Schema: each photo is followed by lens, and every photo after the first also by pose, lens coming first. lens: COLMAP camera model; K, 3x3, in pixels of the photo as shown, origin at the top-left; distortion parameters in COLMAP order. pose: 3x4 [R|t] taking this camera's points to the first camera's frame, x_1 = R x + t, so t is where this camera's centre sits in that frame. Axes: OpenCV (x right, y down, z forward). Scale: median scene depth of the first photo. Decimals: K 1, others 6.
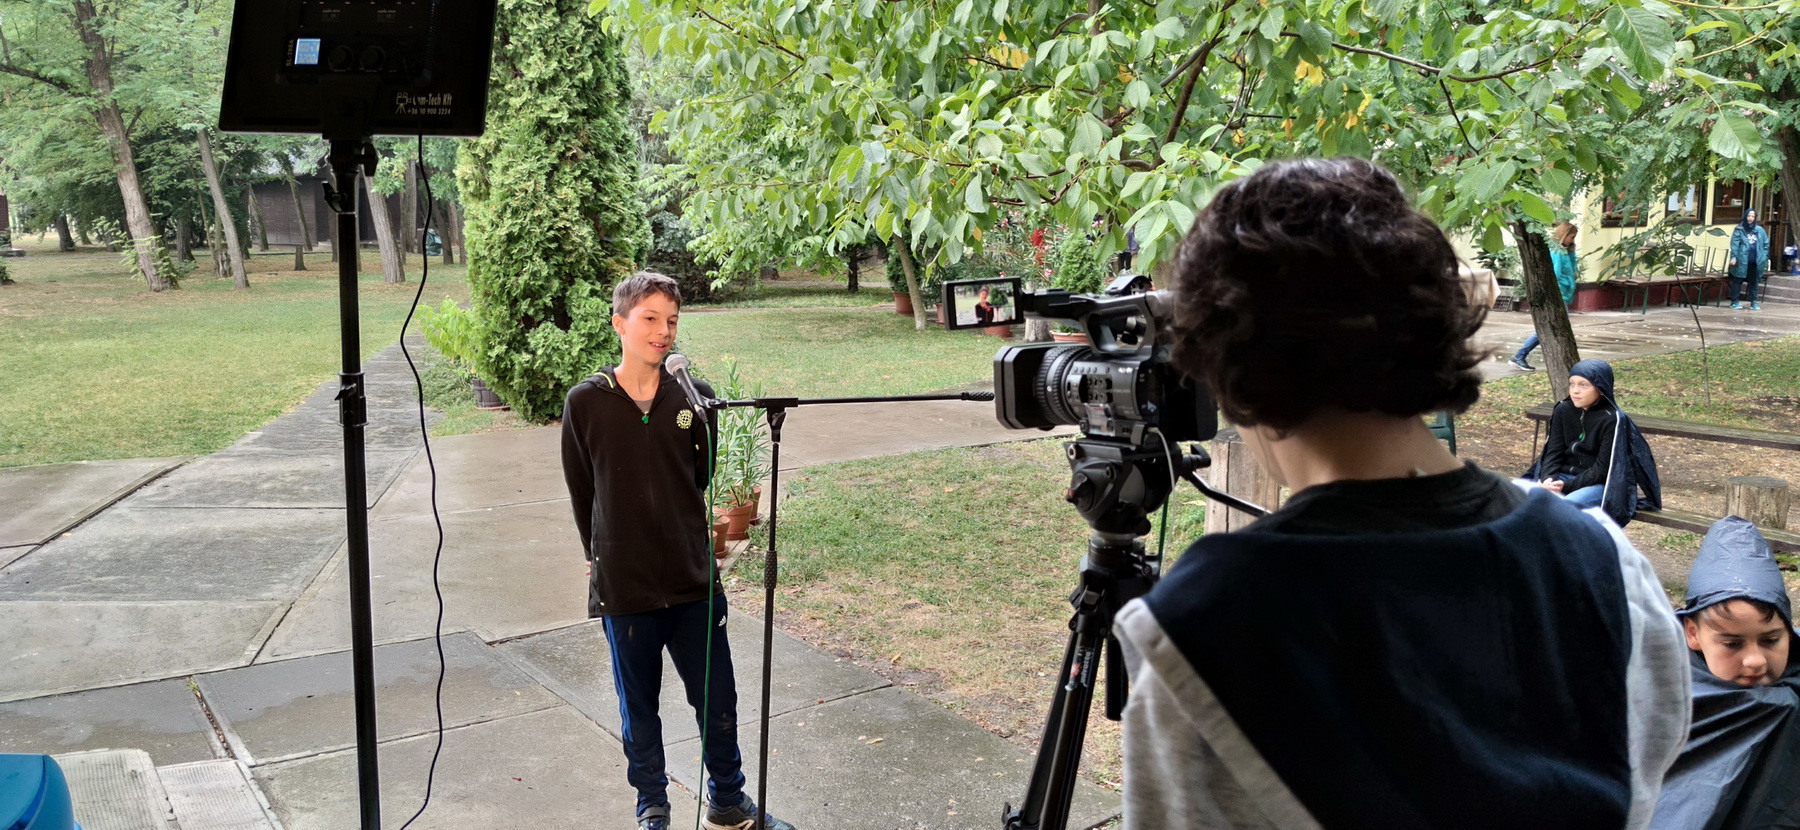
lens RADIAL K [[1405.2, 0, 900.4], [0, 1405.2, 430.1], [0, 0, 1]] dist [-0.039500, -0.008893]
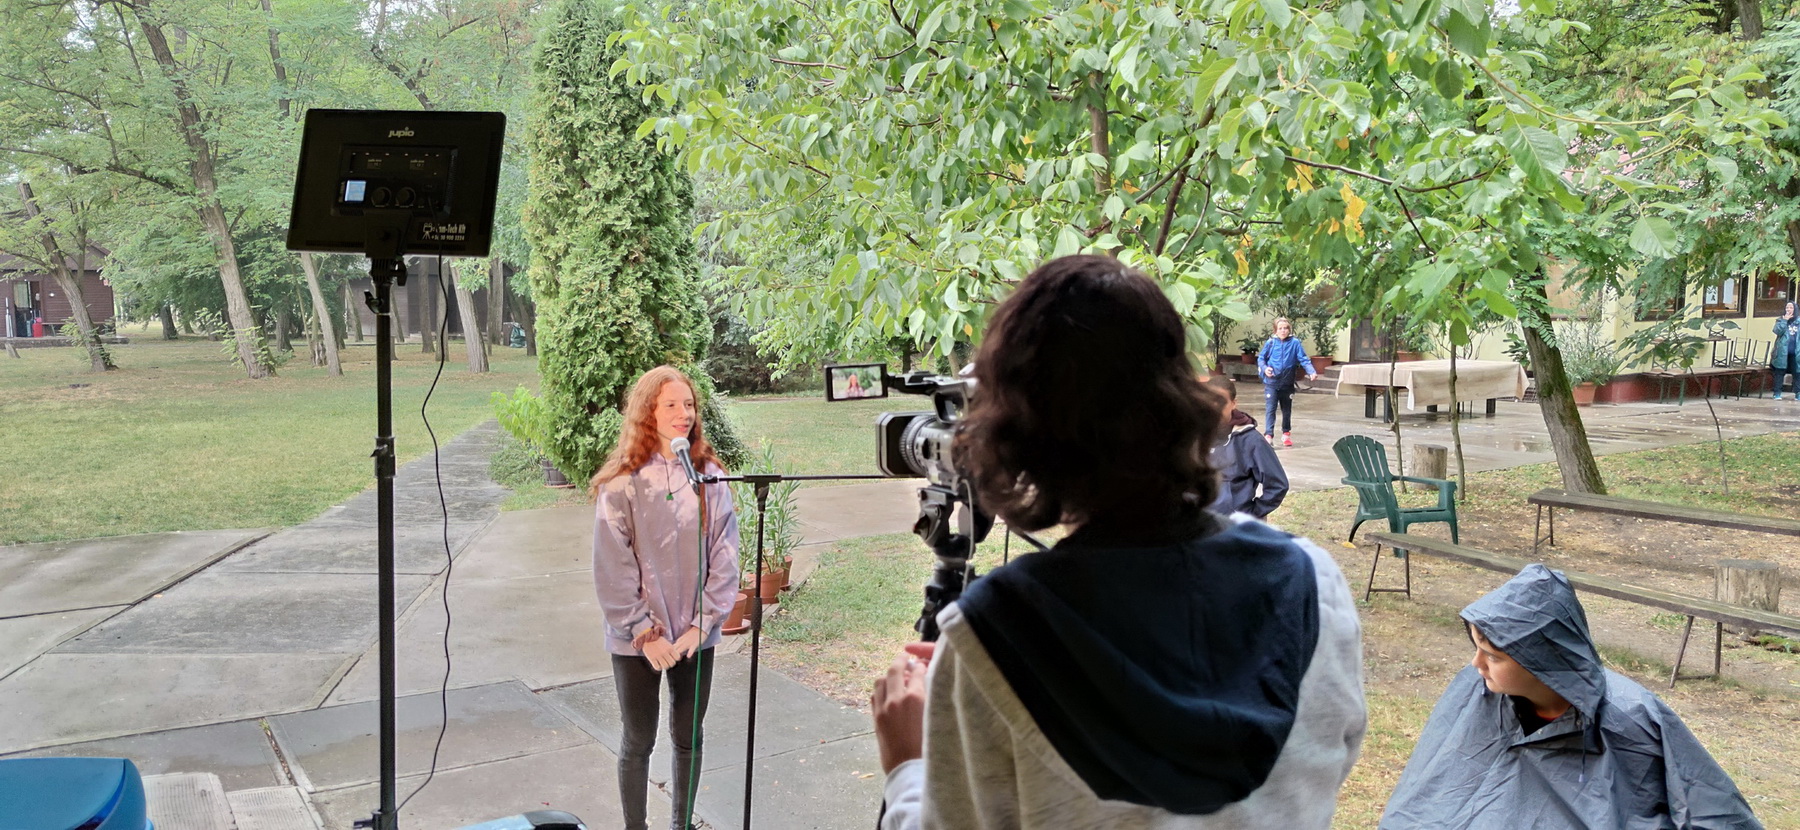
lens RADIAL K [[1328.6, 0, 891.1], [0, 1328.6, 429.2], [0, 0, 1]] dist [0.084468, -0.074890]
pose [[0.998755, 0.005357, -0.049596, 0.022278], [-0.008507, 0.997944, -0.063521, 0.004249], [0.049154, 0.063864, 0.996747, -0.036121]]
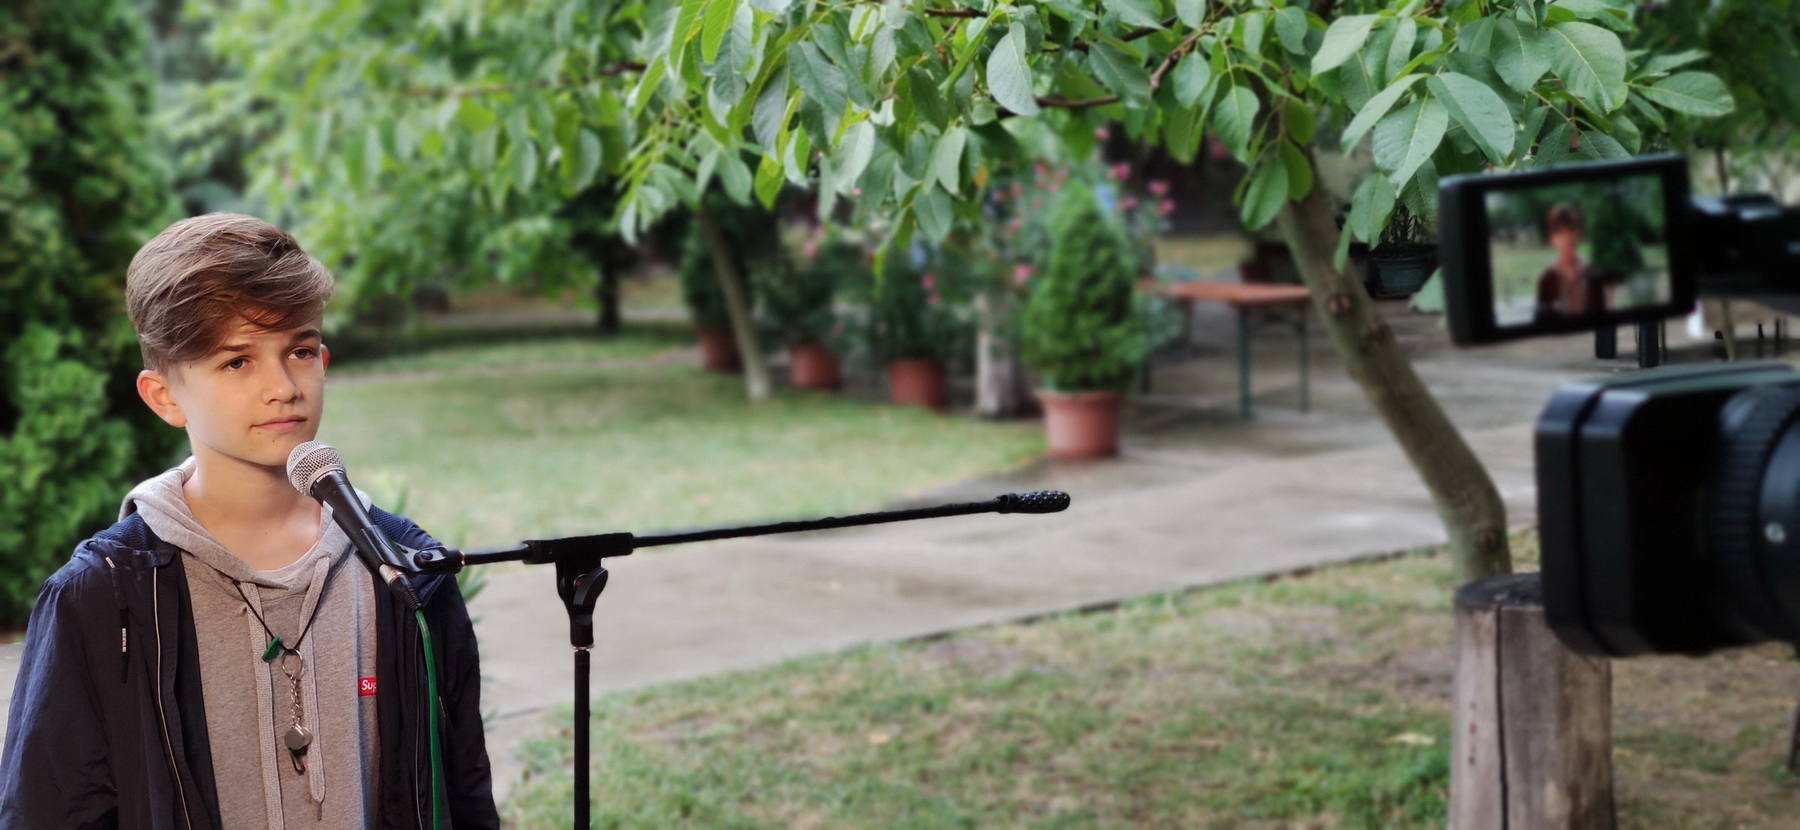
lens RADIAL K [[2744.3, 0, 944.6], [0, 2744.3, 401.0], [0, 0, 1]] dist [0.269852, -1.178928]
pose [[0.994582, -0.046385, 0.093028, -0.017864], [0.052750, 0.996346, -0.067175, -0.004895], [-0.089572, 0.071719, 0.993395, 0.064570]]
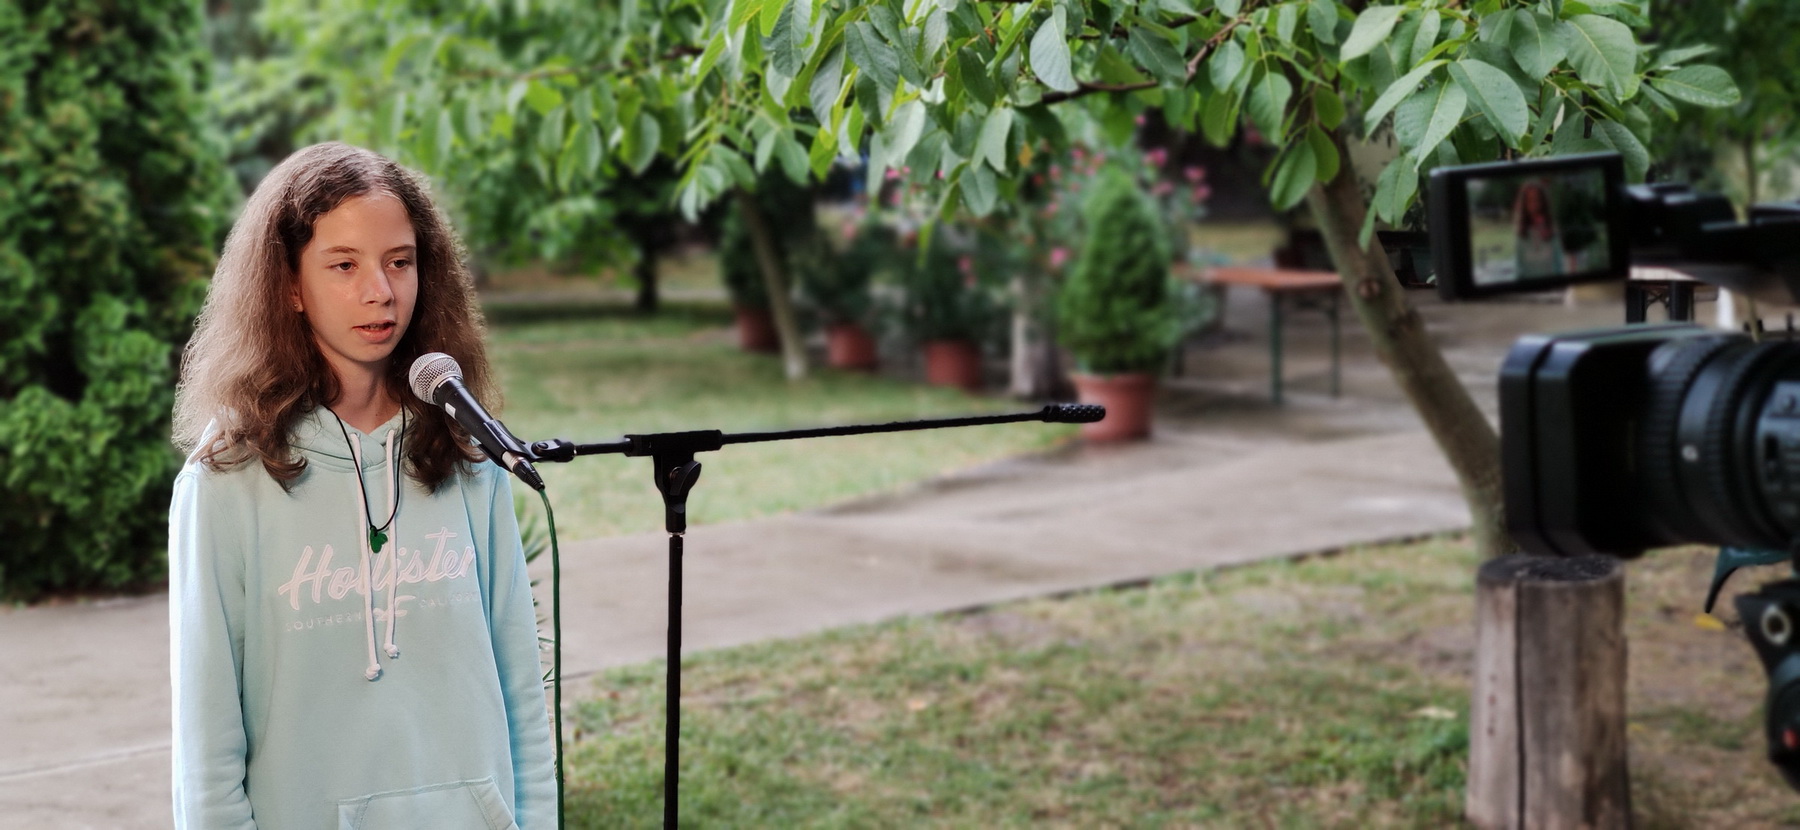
lens RADIAL K [[2735.2, 0, 931.0], [0, 2735.2, 451.1], [0, 0, 1]] dist [0.195448, -0.980351]
pose [[0.996482, -0.035090, 0.076104, -0.022076], [0.038498, 0.998299, -0.043781, -0.002373], [-0.074438, 0.046556, 0.996138, 0.047417]]
